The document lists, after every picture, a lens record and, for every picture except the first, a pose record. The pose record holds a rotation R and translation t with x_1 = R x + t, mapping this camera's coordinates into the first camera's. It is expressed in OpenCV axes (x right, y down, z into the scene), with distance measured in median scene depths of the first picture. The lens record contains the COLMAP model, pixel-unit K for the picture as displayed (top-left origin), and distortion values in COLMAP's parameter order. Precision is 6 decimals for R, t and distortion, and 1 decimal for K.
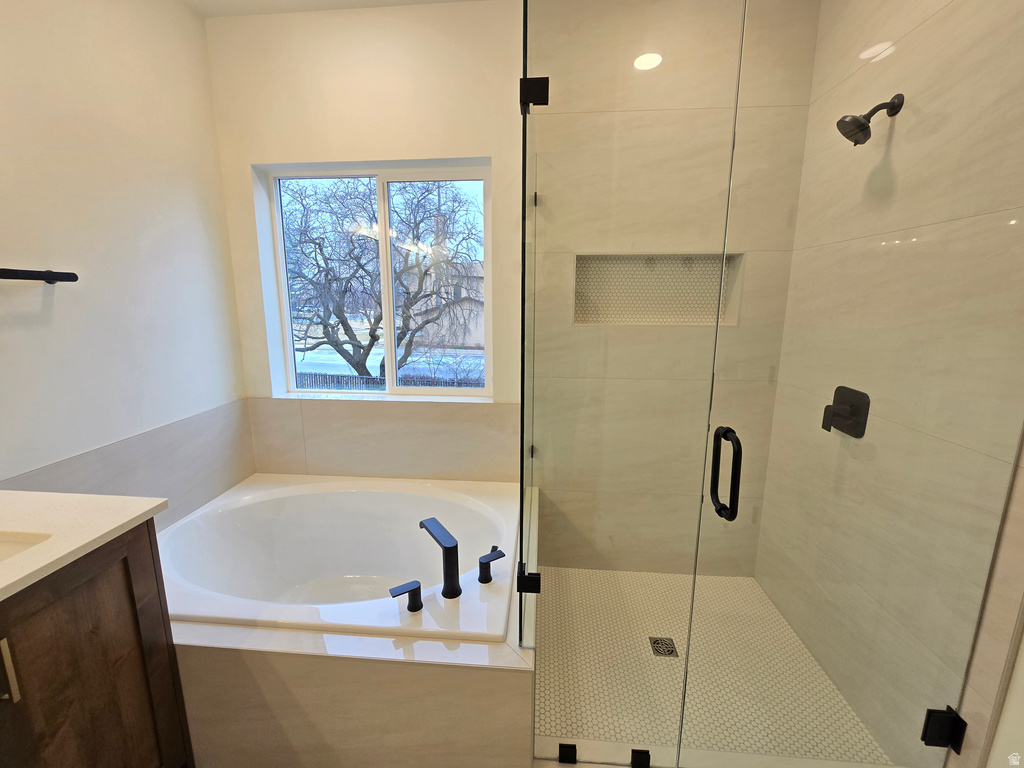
lens RADIAL K [[419.8, 0, 506.7], [0, 419.8, 374.8], [0, 0, 1]] dist [-0.001833, 0.000437]
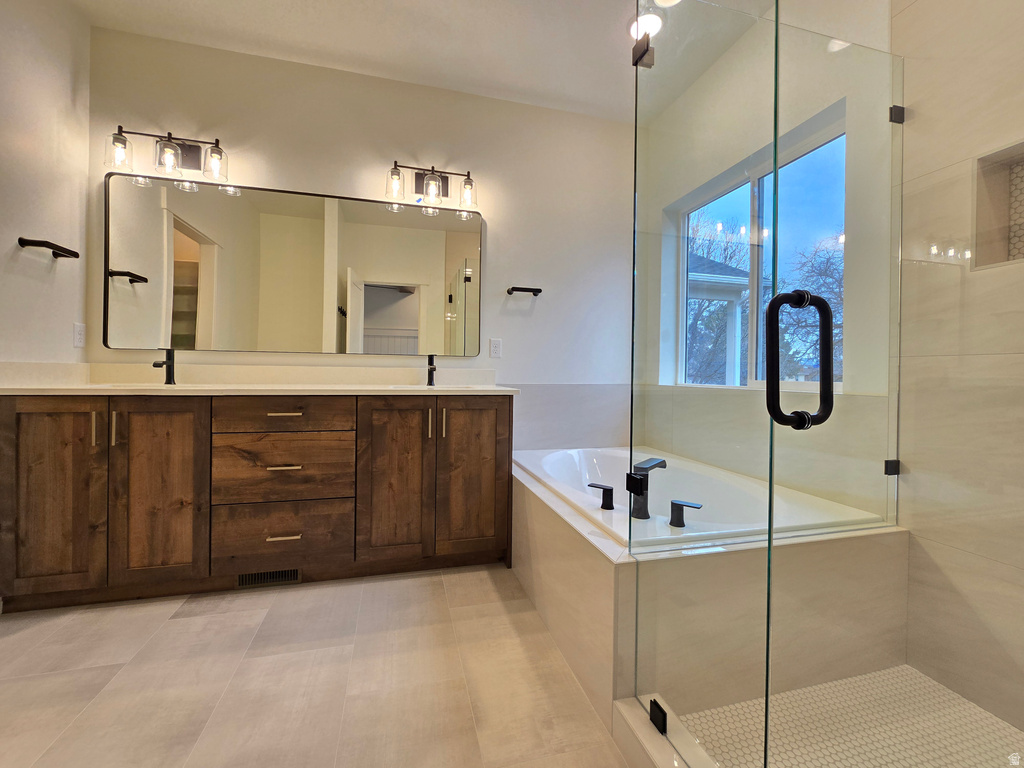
lens RADIAL K [[419.8, 0, 506.7], [0, 419.8, 374.8], [0, 0, 1]] dist [-0.001833, 0.000437]
pose [[0.342371, 0.009022, -0.939521, 0.786833], [-0.181486, 0.981757, -0.056708, 0.306671], [0.921870, 0.189925, 0.337763, 0.273348]]
